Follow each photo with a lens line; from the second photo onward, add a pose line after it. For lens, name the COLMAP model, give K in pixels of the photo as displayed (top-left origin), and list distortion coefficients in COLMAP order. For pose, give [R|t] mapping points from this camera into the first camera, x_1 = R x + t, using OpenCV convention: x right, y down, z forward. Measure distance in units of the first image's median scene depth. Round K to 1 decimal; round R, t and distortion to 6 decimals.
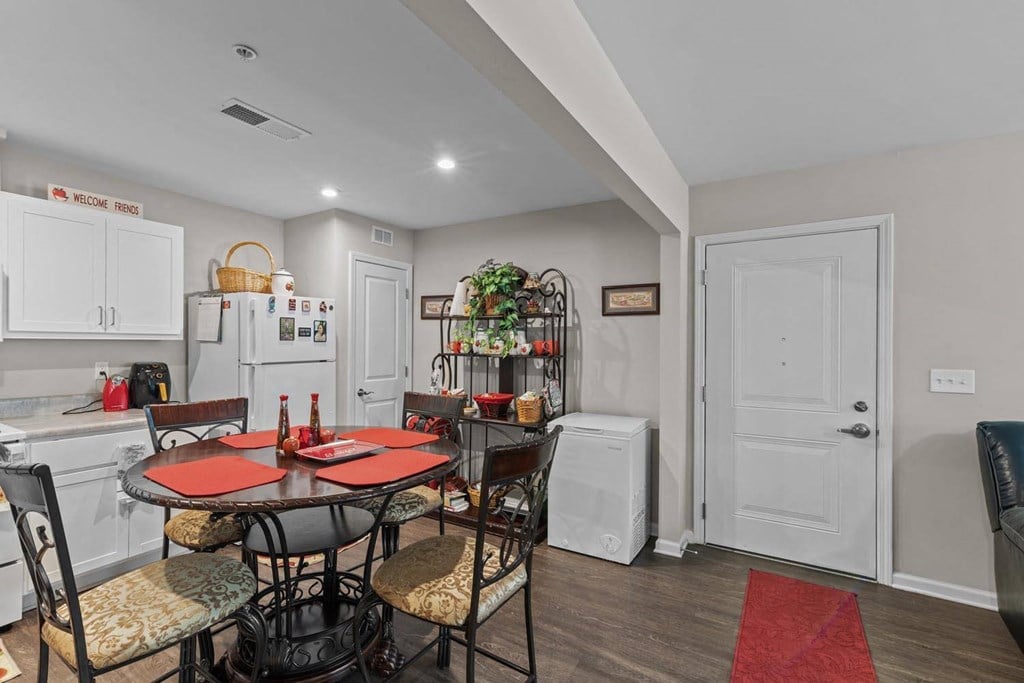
lens RADIAL K [[462.8, 0, 511.4], [0, 462.8, 345.3], [0, 0, 1]] dist [-0.001437, 0.010035]
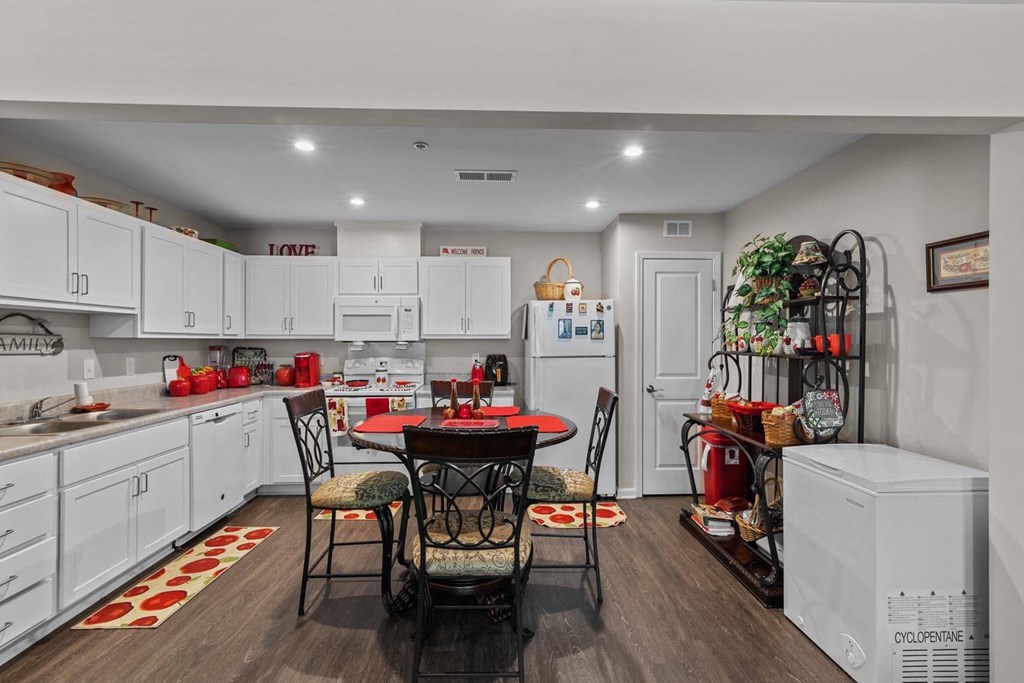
lens RADIAL K [[475.6, 0, 512.0], [0, 475.6, 341.5], [0, 0, 1]] dist [0.001900, 0.000292]
pose [[0.546679, -0.004197, -0.837332, 0.424863], [0.001719, 0.999991, -0.003890, 0.002213], [0.837341, 0.000687, 0.546681, 0.202578]]
